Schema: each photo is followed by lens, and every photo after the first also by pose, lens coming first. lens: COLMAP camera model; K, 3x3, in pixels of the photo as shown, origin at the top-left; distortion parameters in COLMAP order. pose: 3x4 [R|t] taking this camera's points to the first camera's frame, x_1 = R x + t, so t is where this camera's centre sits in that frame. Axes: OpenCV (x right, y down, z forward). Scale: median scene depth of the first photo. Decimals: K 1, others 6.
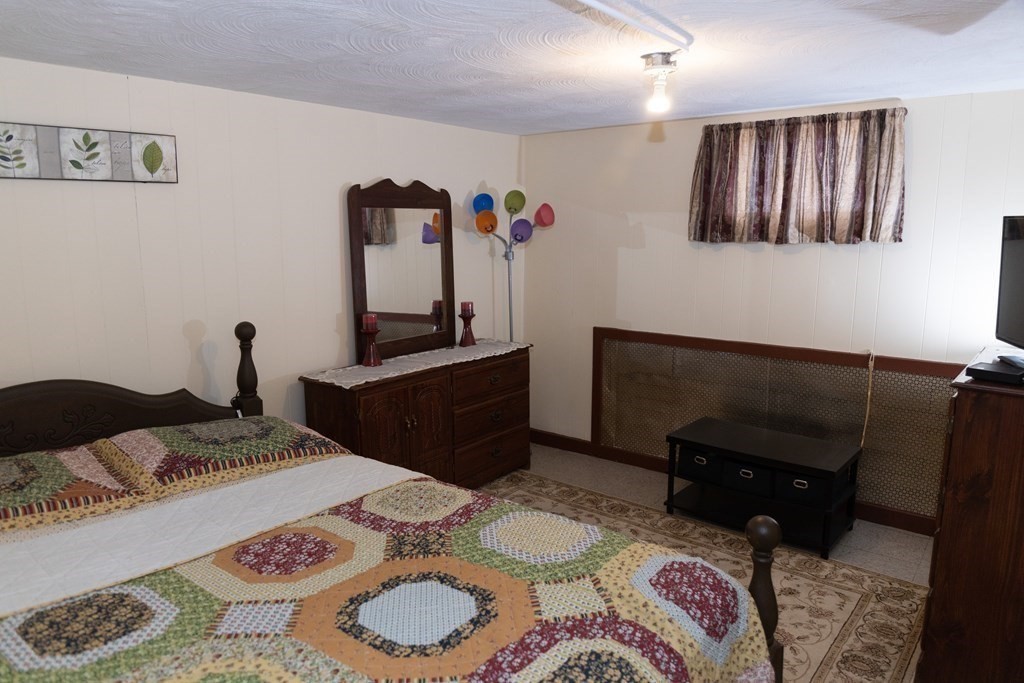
lens RADIAL K [[686.8, 0, 503.3], [0, 686.8, 344.7], [0, 0, 1]] dist [-0.017739, -0.019601]
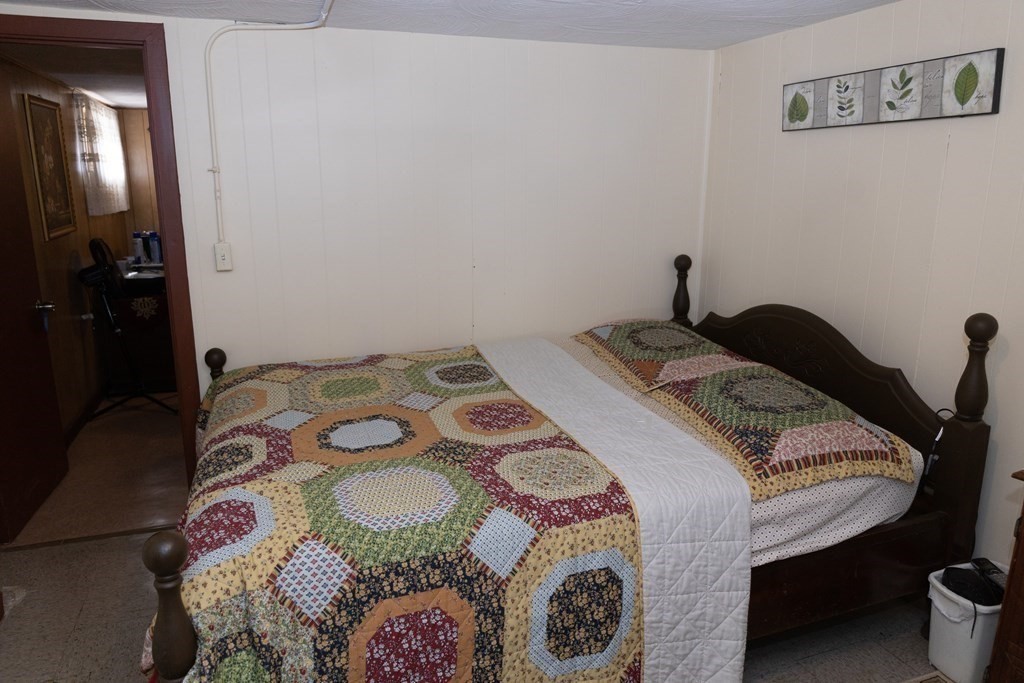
lens RADIAL K [[686.8, 0, 503.3], [0, 686.8, 344.7], [0, 0, 1]] dist [-0.017739, -0.019601]
pose [[-0.523344, 0.202681, -0.827666, 0.559025], [-0.147049, 0.935248, 0.322007, -0.191229], [0.839338, 0.290228, -0.459652, 1.160892]]
